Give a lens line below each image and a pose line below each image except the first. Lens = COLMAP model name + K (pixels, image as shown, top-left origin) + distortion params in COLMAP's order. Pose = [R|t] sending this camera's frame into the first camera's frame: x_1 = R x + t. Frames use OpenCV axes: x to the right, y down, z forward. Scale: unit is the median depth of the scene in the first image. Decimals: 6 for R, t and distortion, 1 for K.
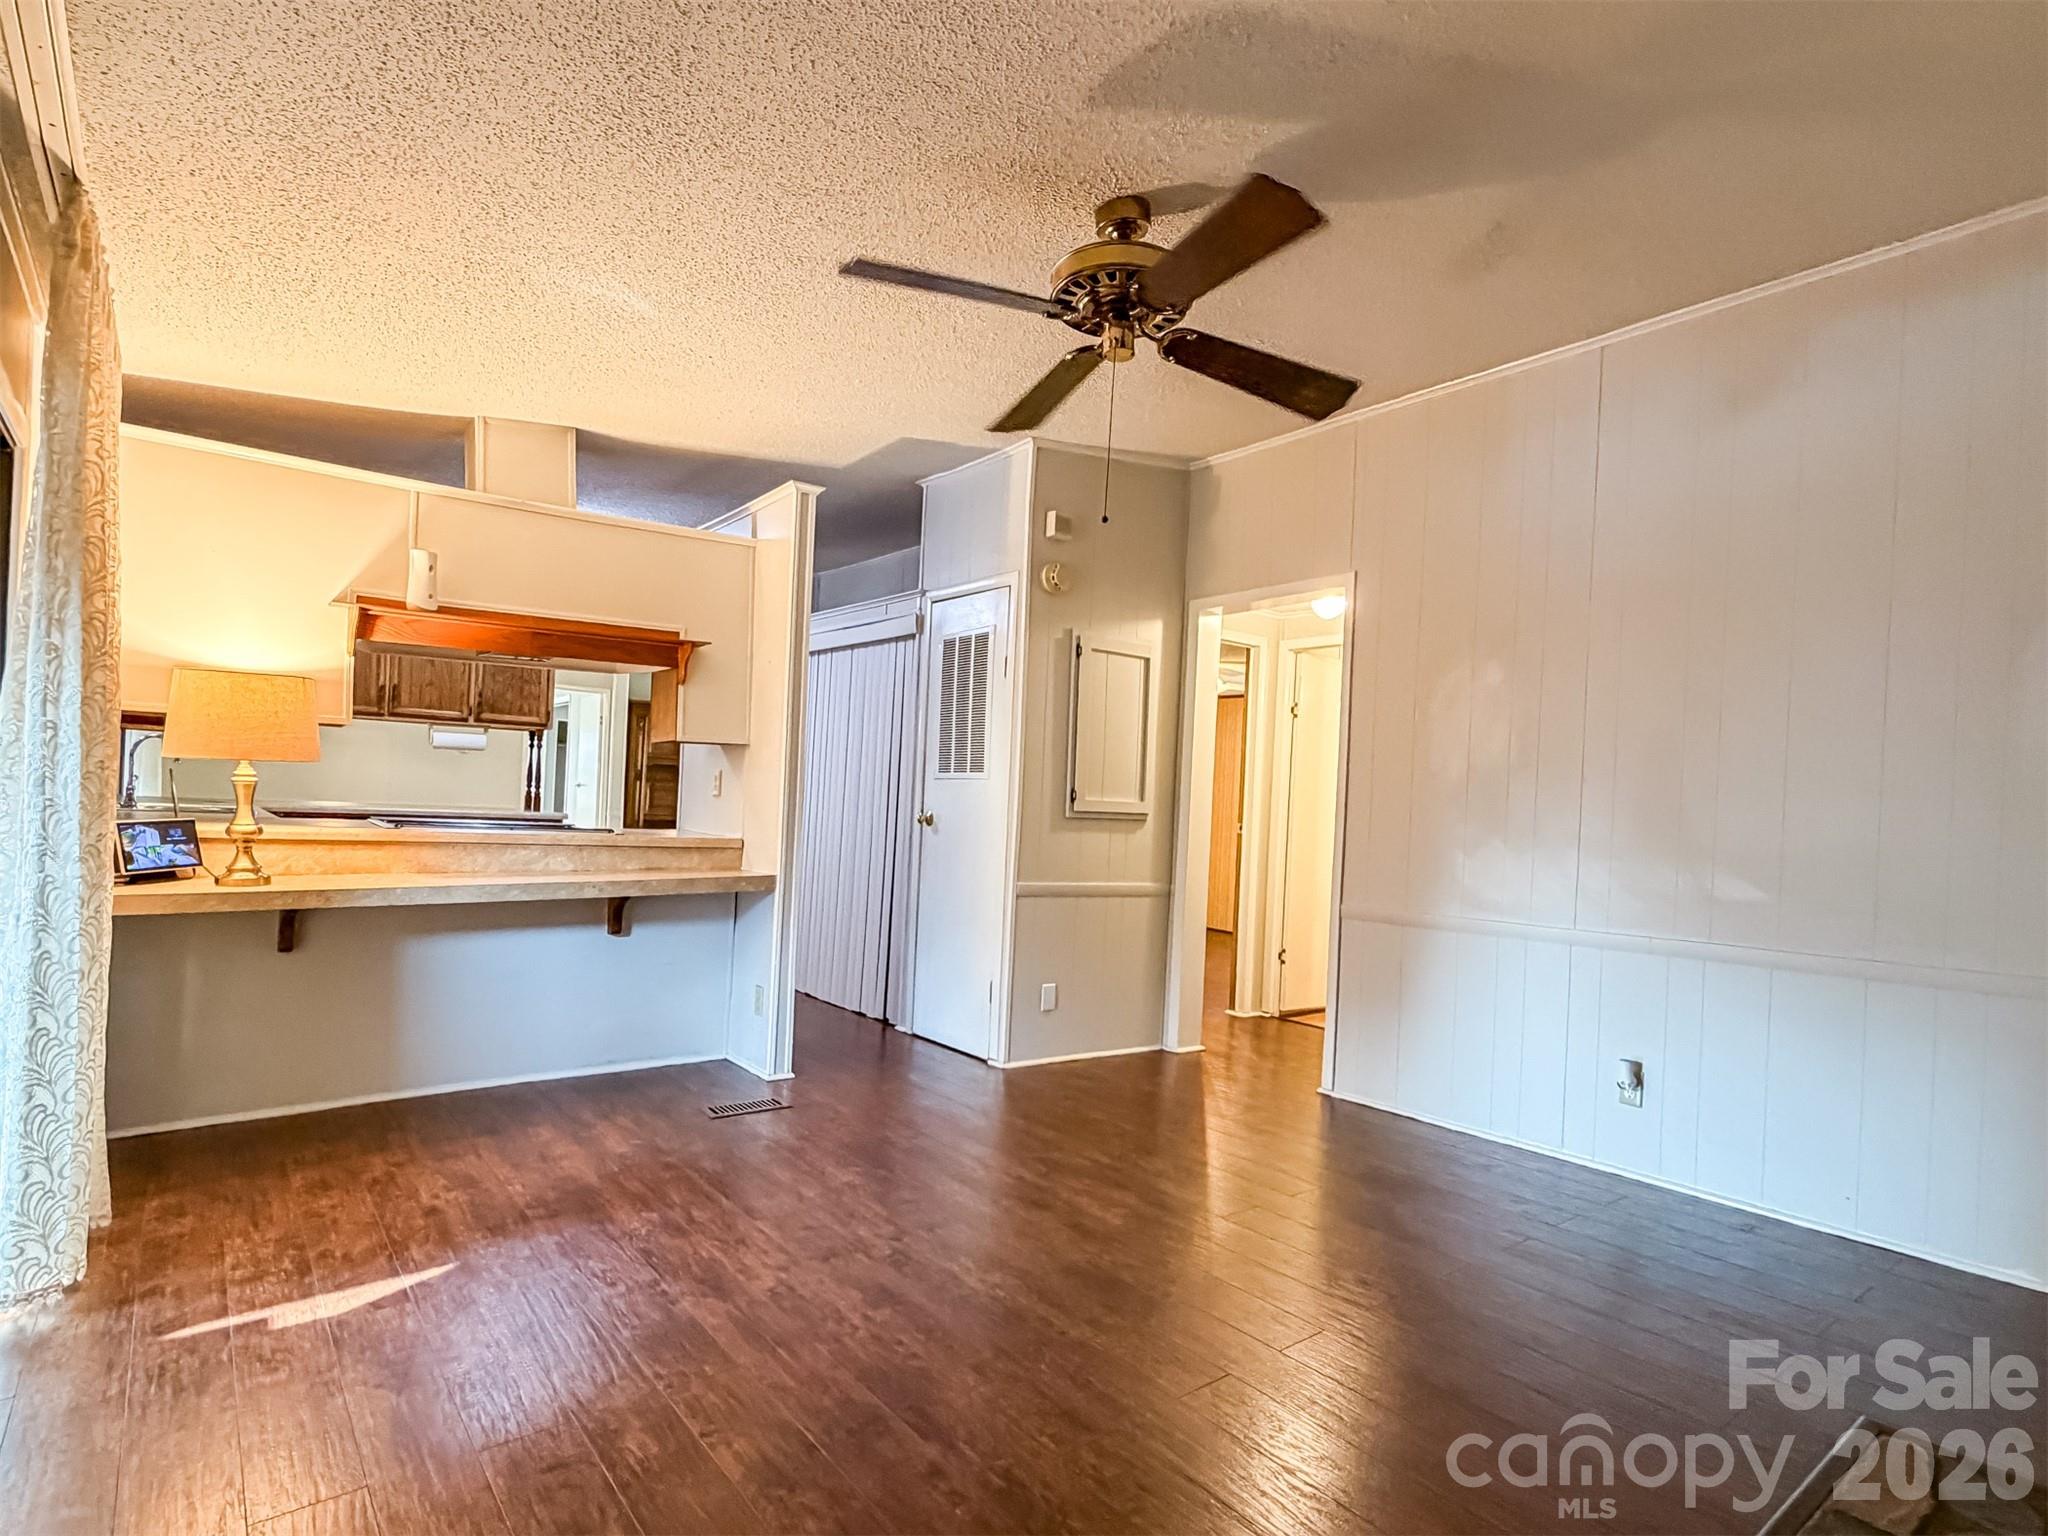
lens RADIAL K [[1066.2, 0, 1026.8], [0, 1066.2, 814.9], [0, 0, 1]] dist [0.000656, 0.000306]
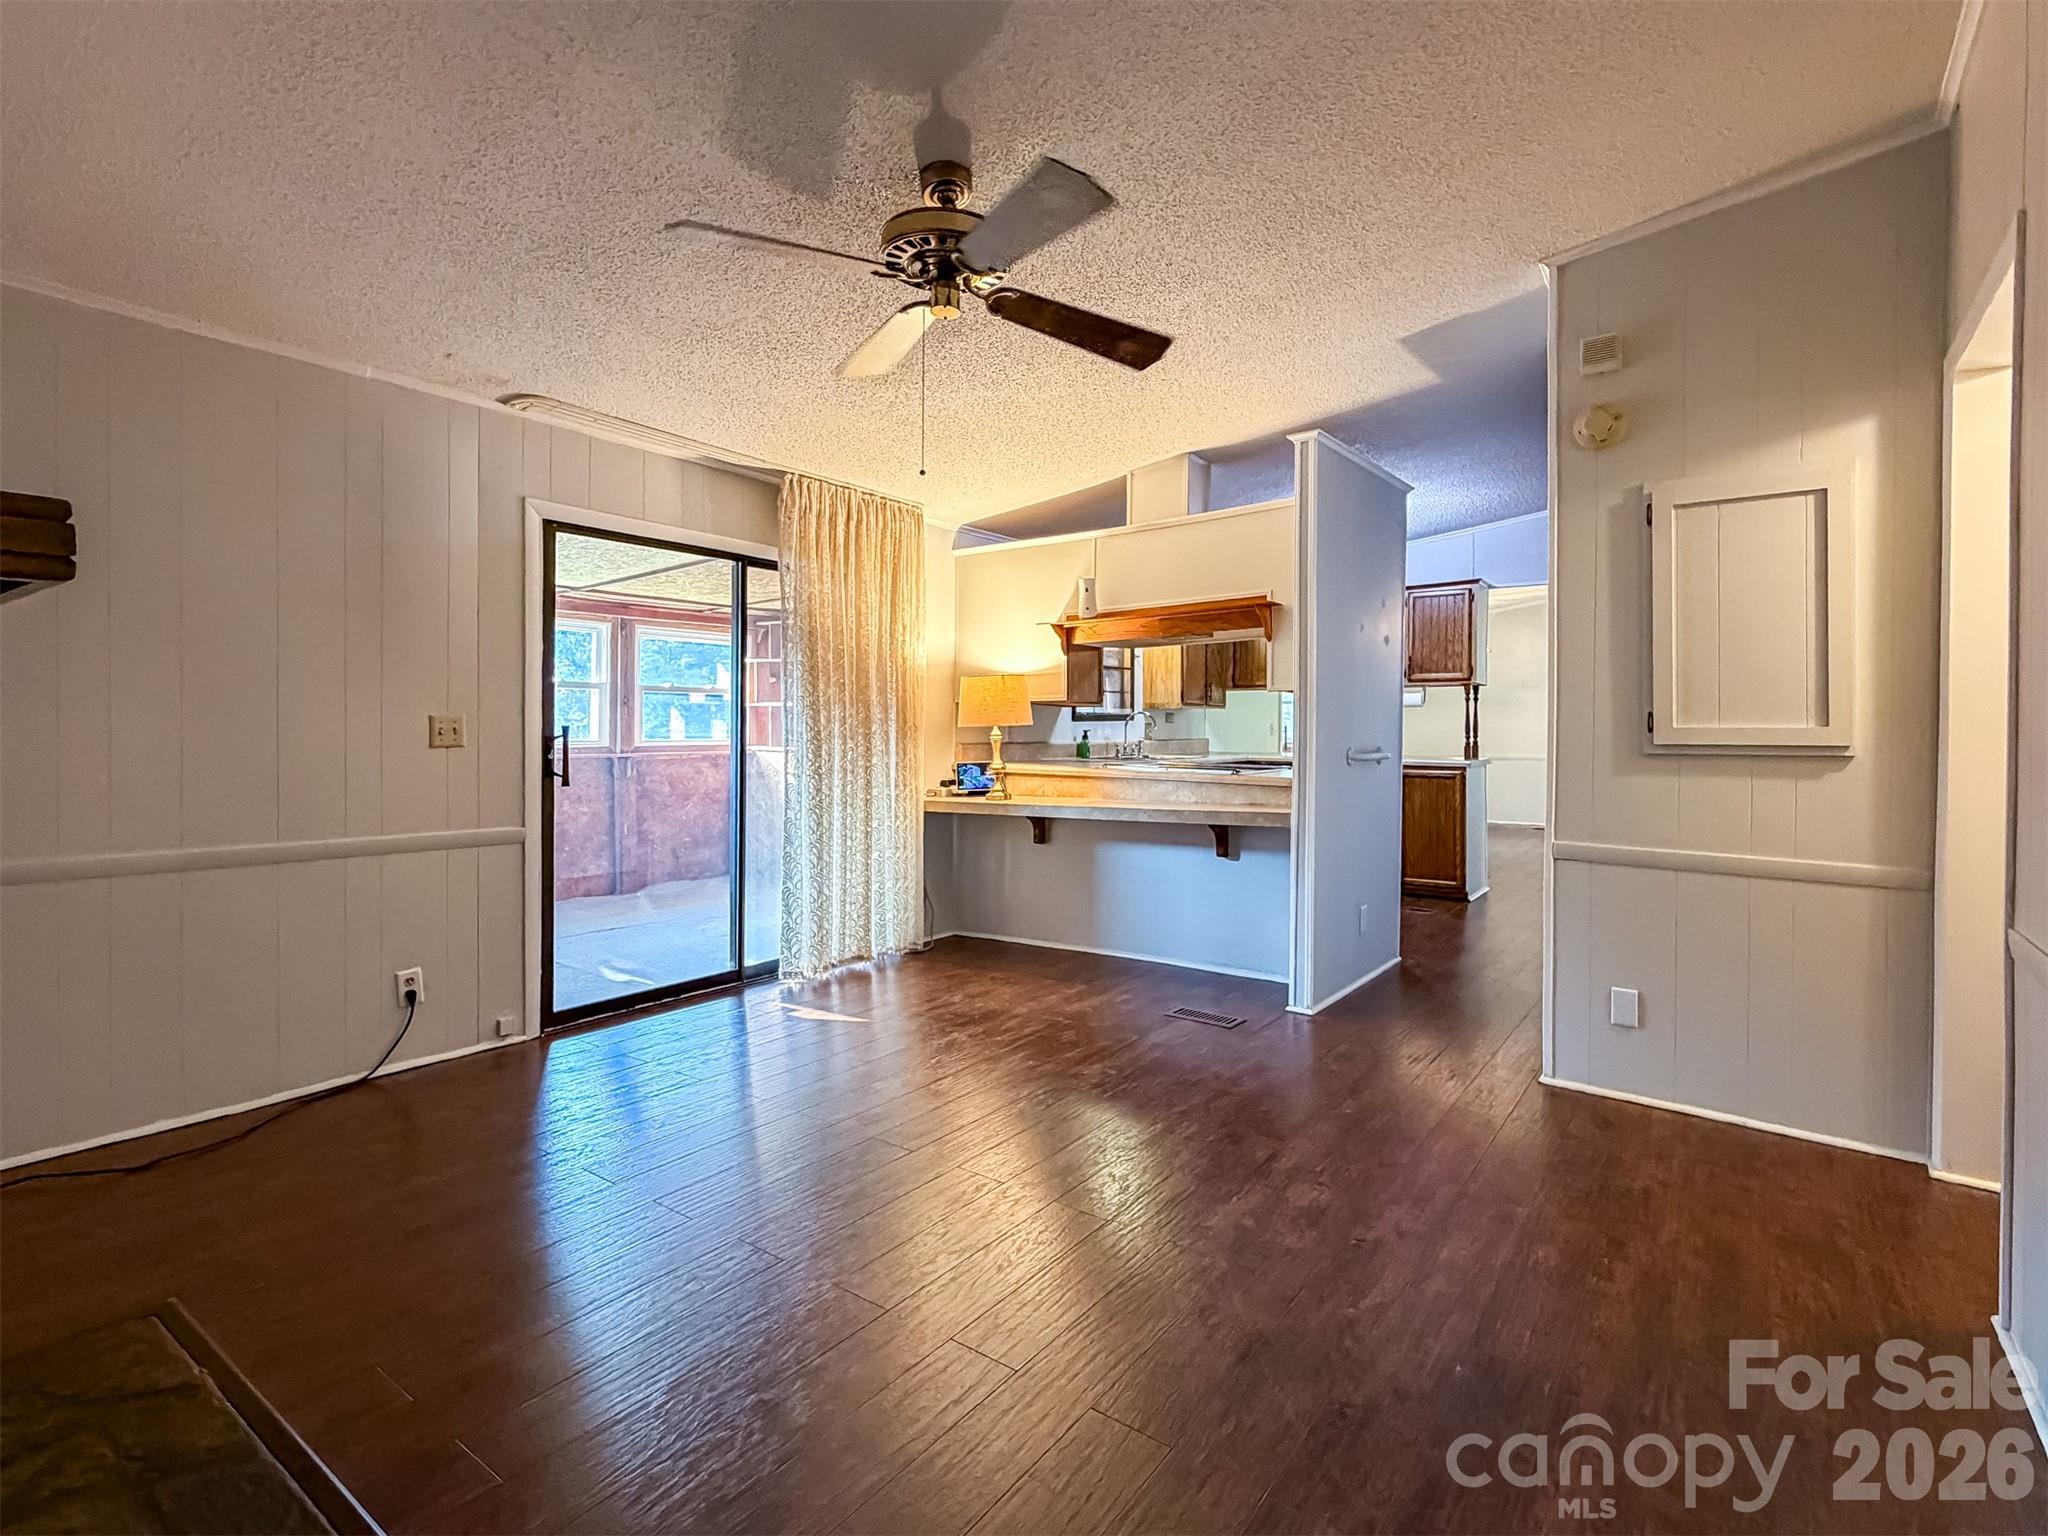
lens RADIAL K [[991.5, 0, 1022.7], [0, 991.5, 730.4], [0, 0, 1]] dist [0.001668, 0.000638]
pose [[0.256774, -0.040337, -0.965629, 0.613733], [-0.002526, 0.999097, -0.042407, 0.017027], [0.966468, 0.013328, 0.256440, 0.477246]]
